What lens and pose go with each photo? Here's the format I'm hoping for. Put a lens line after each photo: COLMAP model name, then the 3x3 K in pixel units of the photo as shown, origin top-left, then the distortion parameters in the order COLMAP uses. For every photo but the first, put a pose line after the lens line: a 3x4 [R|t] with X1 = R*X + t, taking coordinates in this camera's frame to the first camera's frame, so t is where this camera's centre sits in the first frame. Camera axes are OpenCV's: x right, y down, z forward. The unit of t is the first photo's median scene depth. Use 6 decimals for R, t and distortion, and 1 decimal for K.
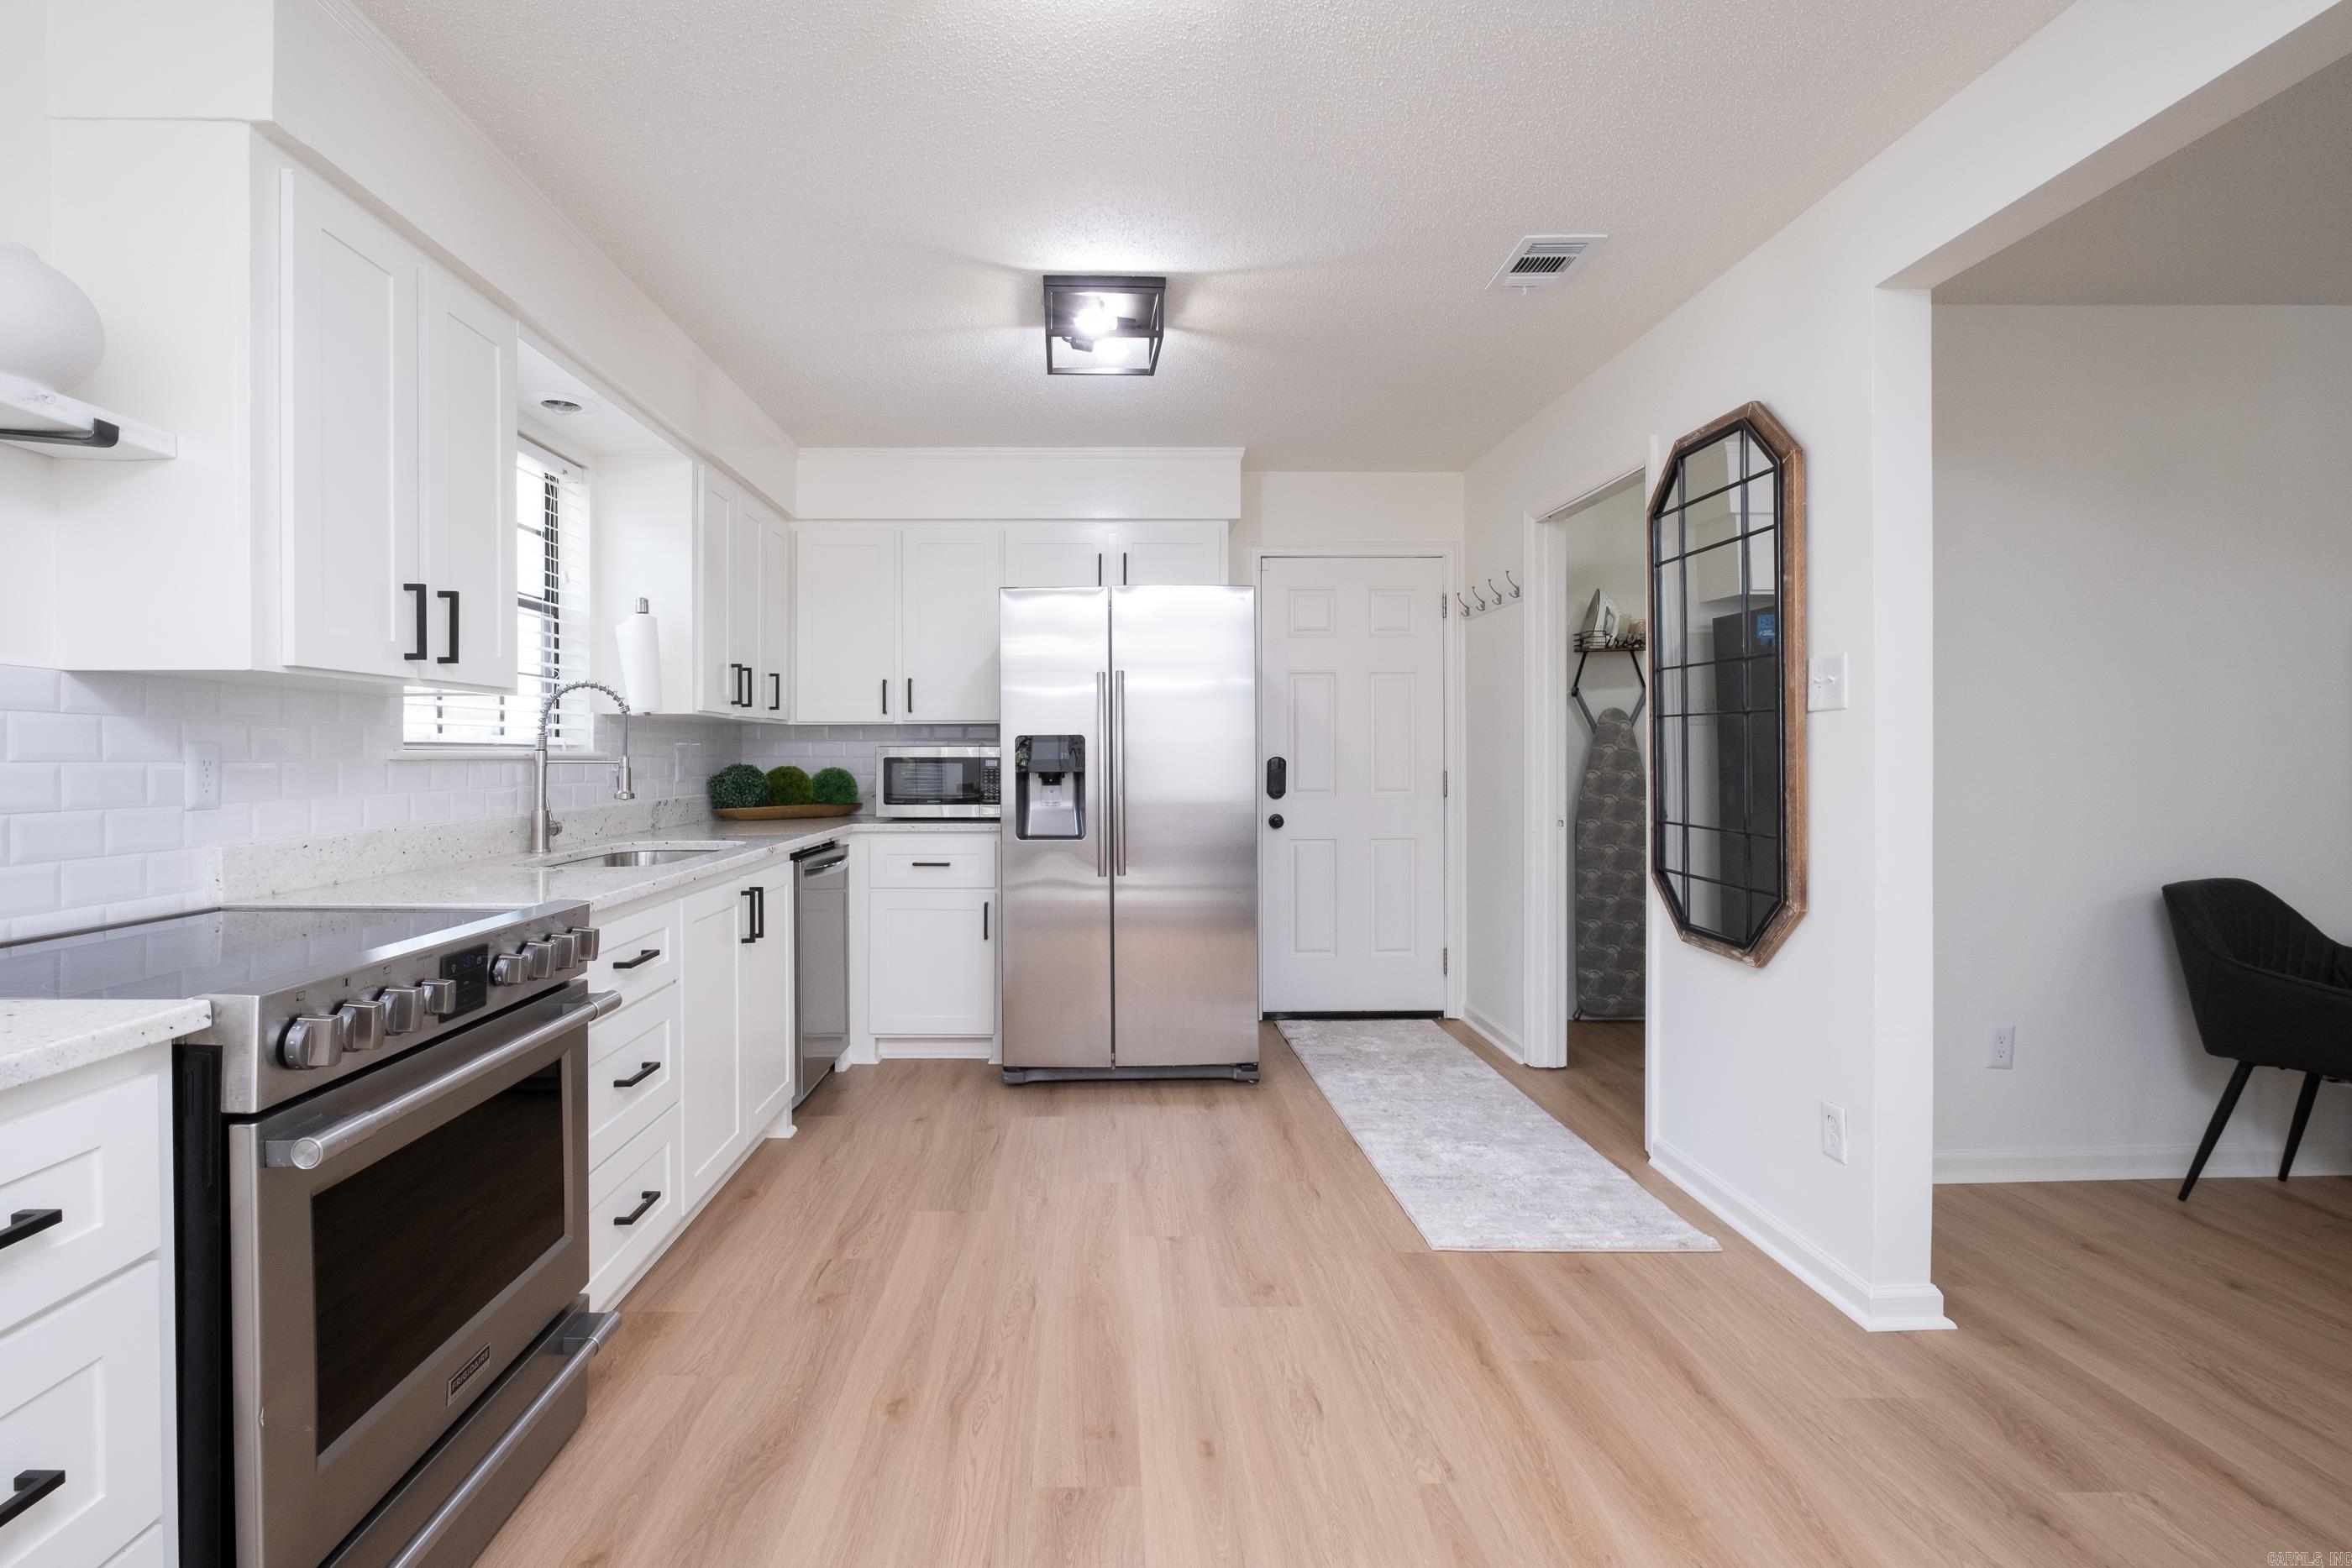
lens RADIAL K [[1059.5, 0, 1113.3], [0, 1059.5, 762.1], [0, 0, 1]] dist [-0.011116, -0.000229]
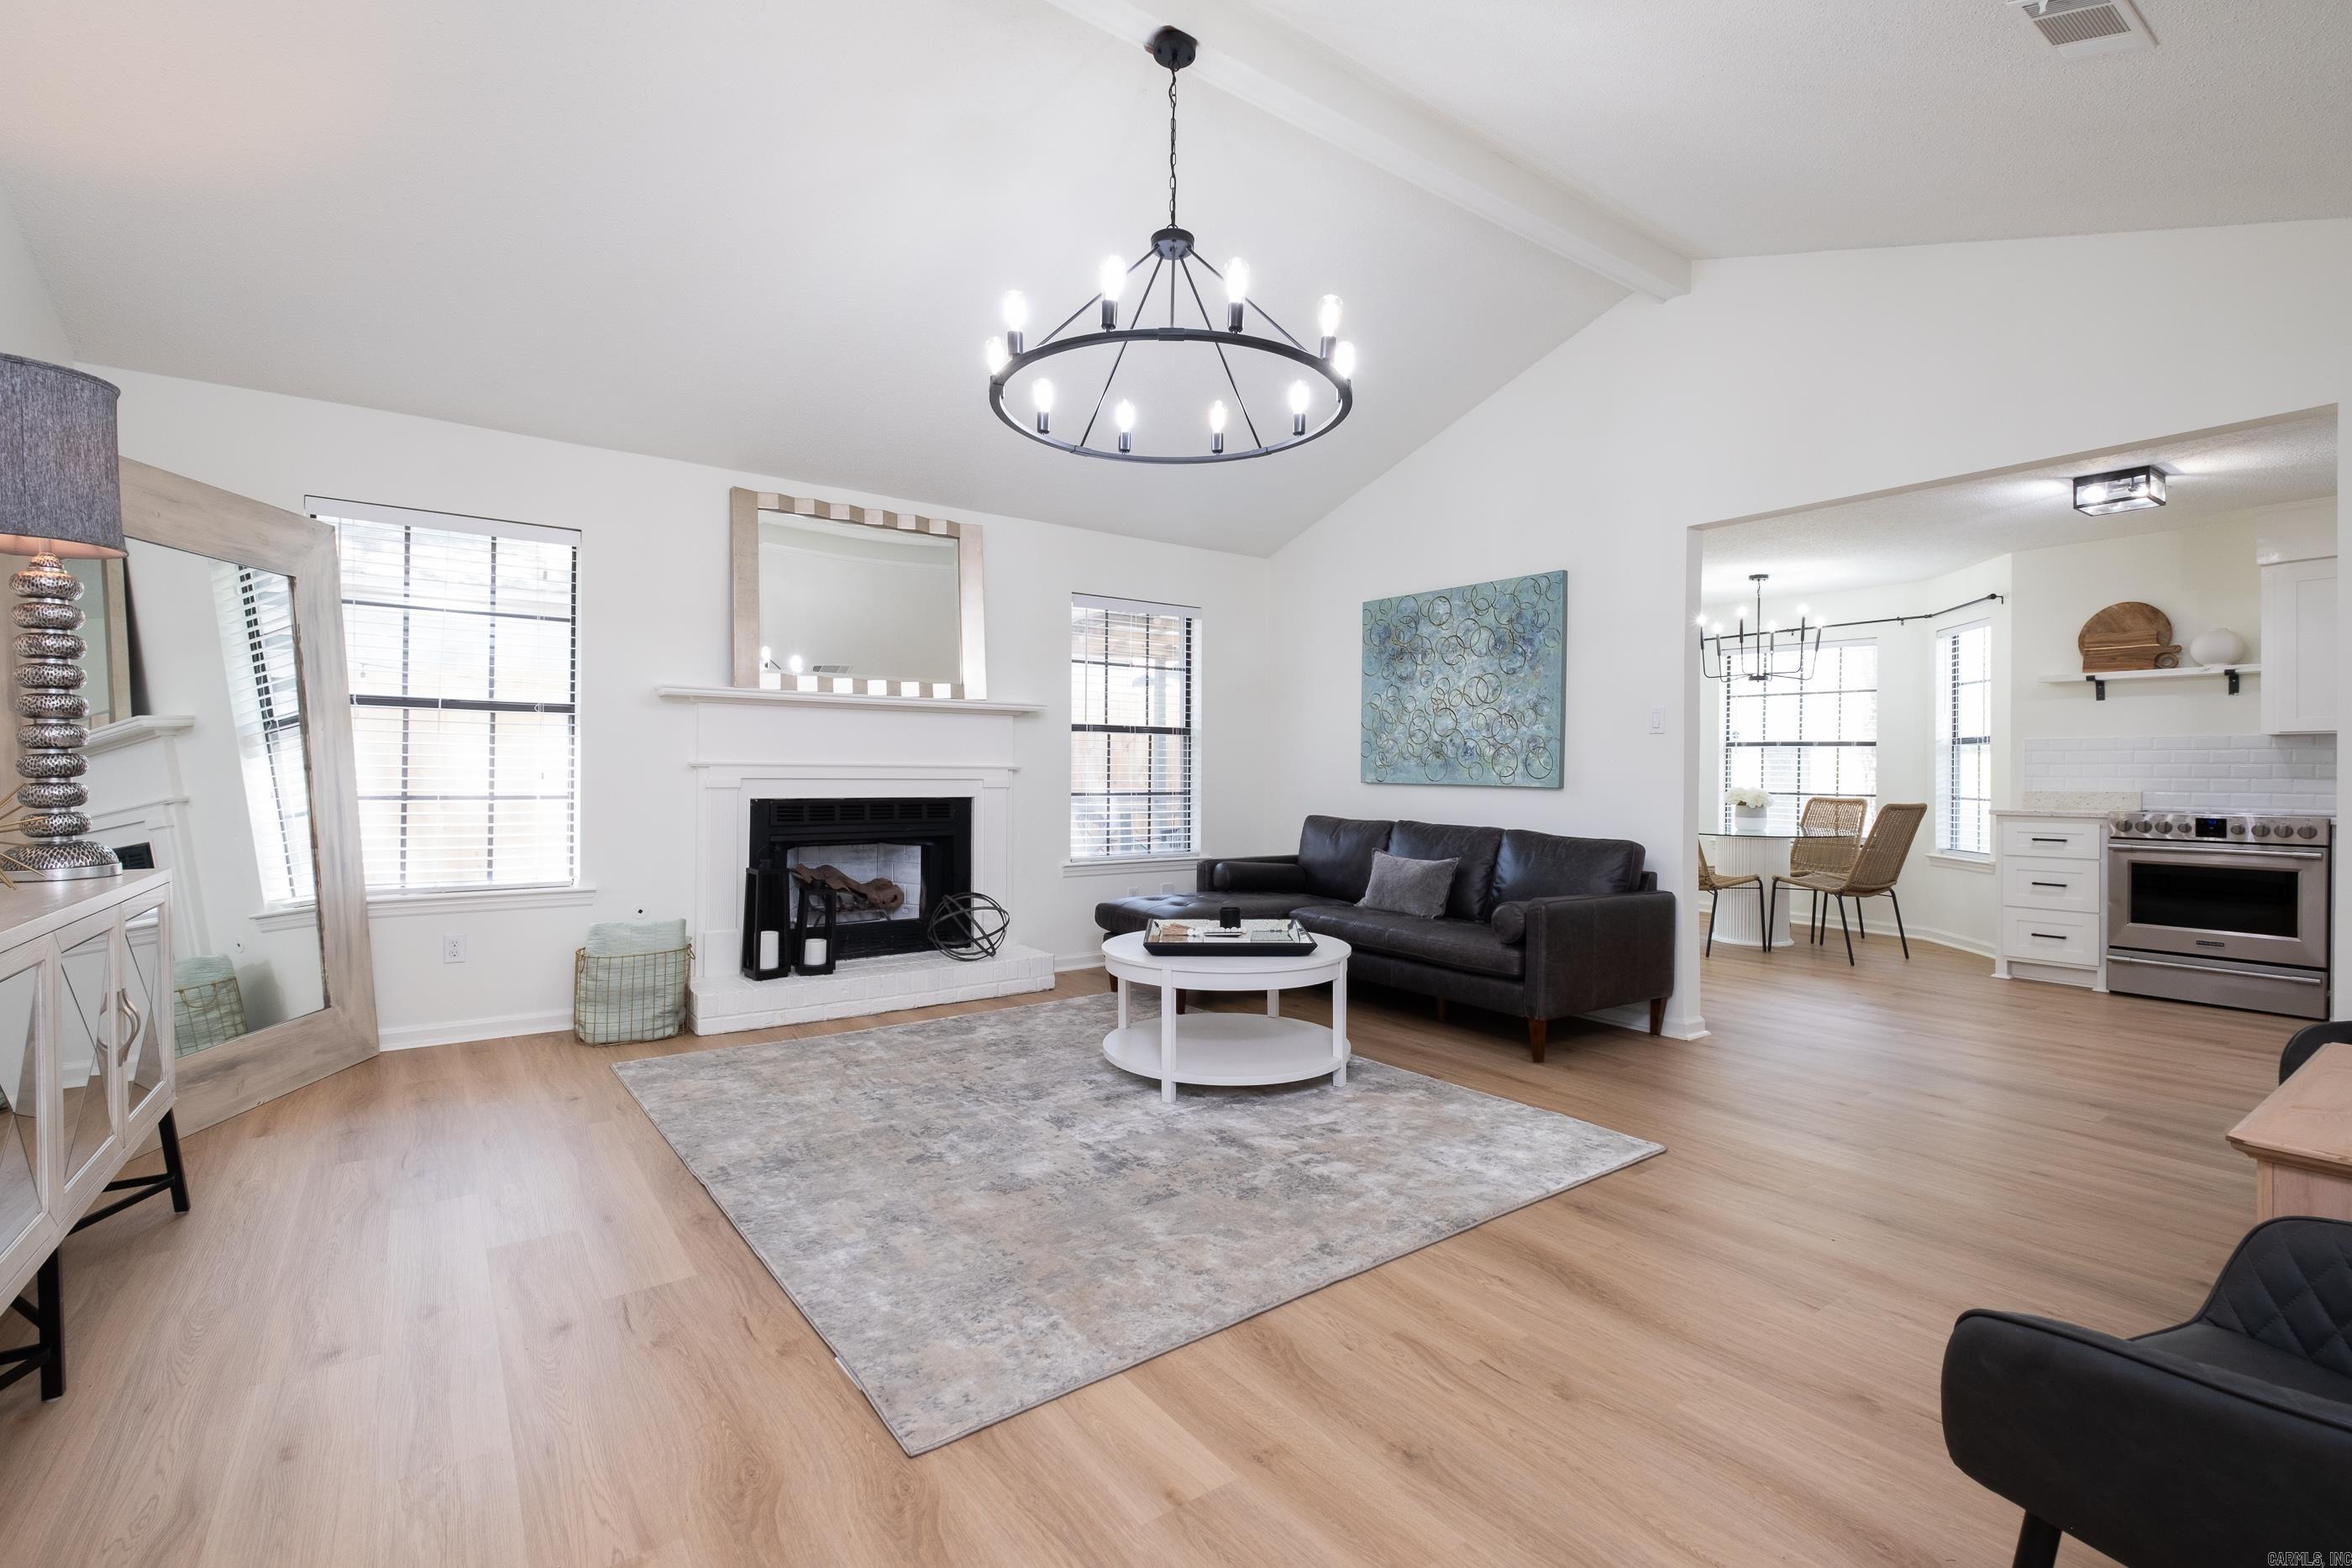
lens RADIAL K [[1048.9, 0, 1177.2], [0, 1048.9, 772.3], [0, 0, 1]] dist [-0.004261, -0.000375]
pose [[-0.811990, 0.000789, -0.583671, 1.878297], [-0.005300, 0.999948, 0.008725, 0.009147], [0.583647, 0.010178, -0.811943, 0.830704]]
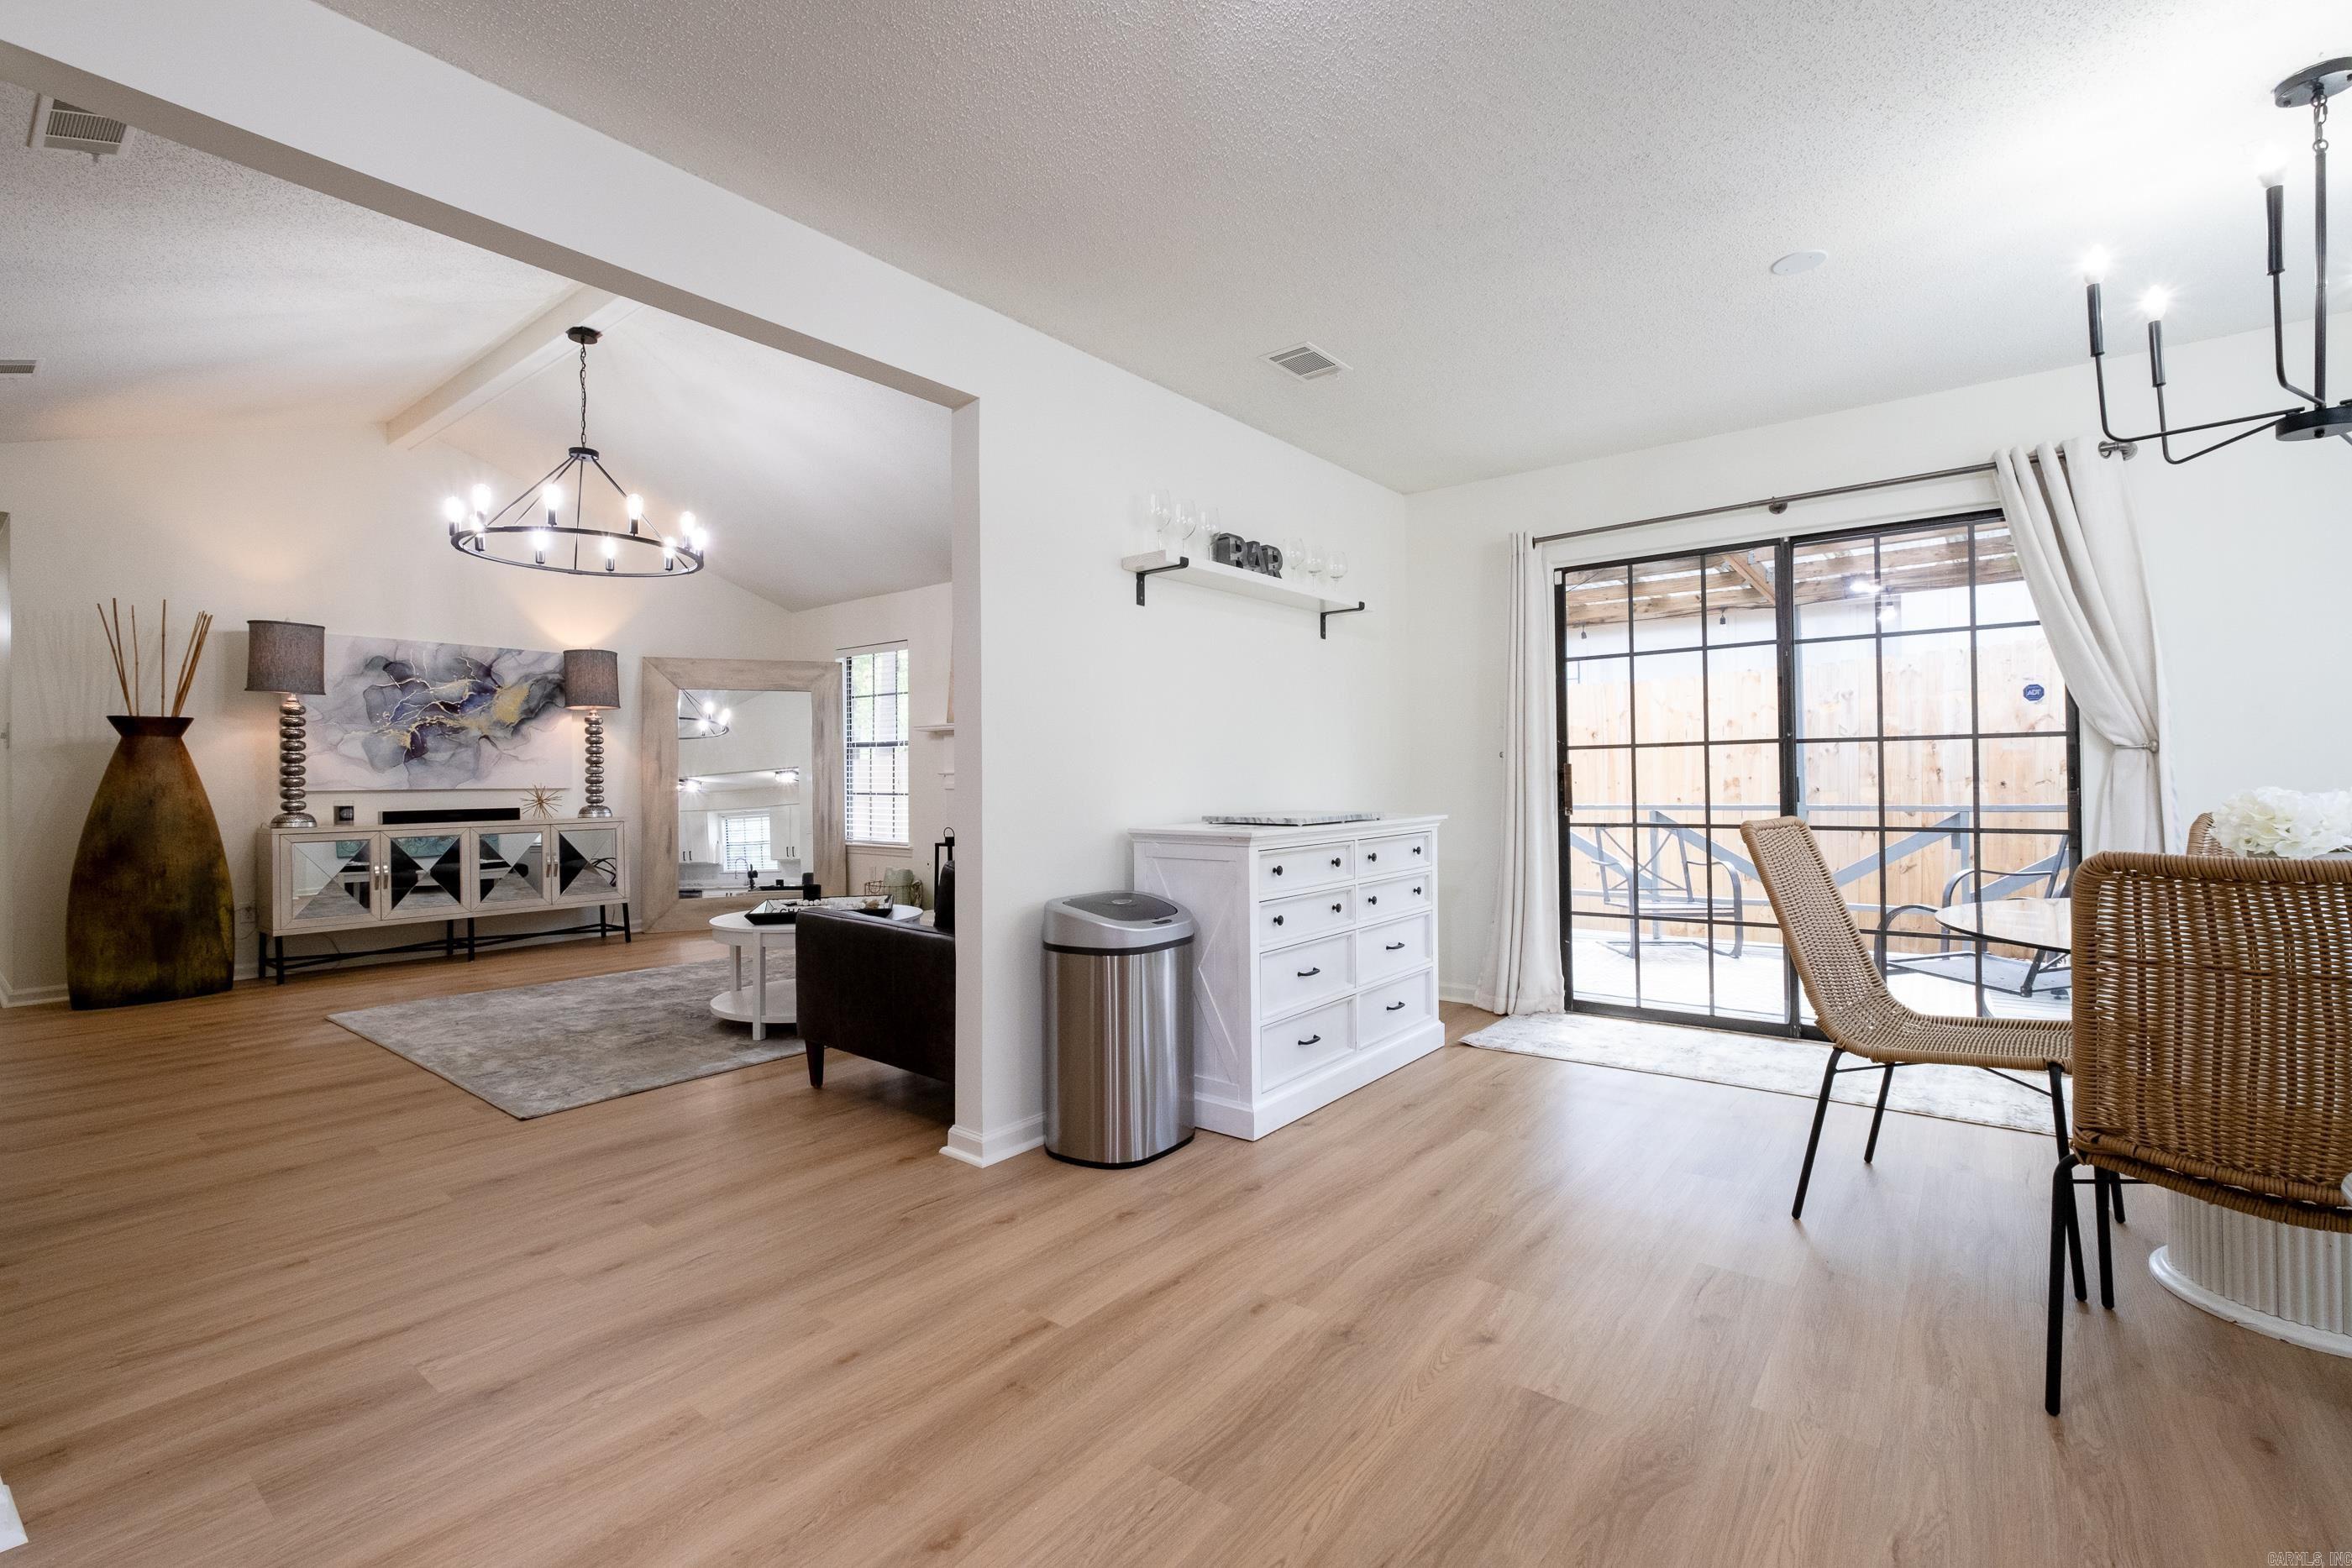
lens RADIAL K [[1033.7, 0, 1171.3], [0, 1033.7, 776.9], [0, 0, 1]] dist [-0.003528, -0.000070]
pose [[-0.778061, 0.014039, 0.628032, -0.205134], [0.016463, 0.999863, -0.001954, 0.032813], [-0.627973, 0.008819, -0.778185, 0.708184]]
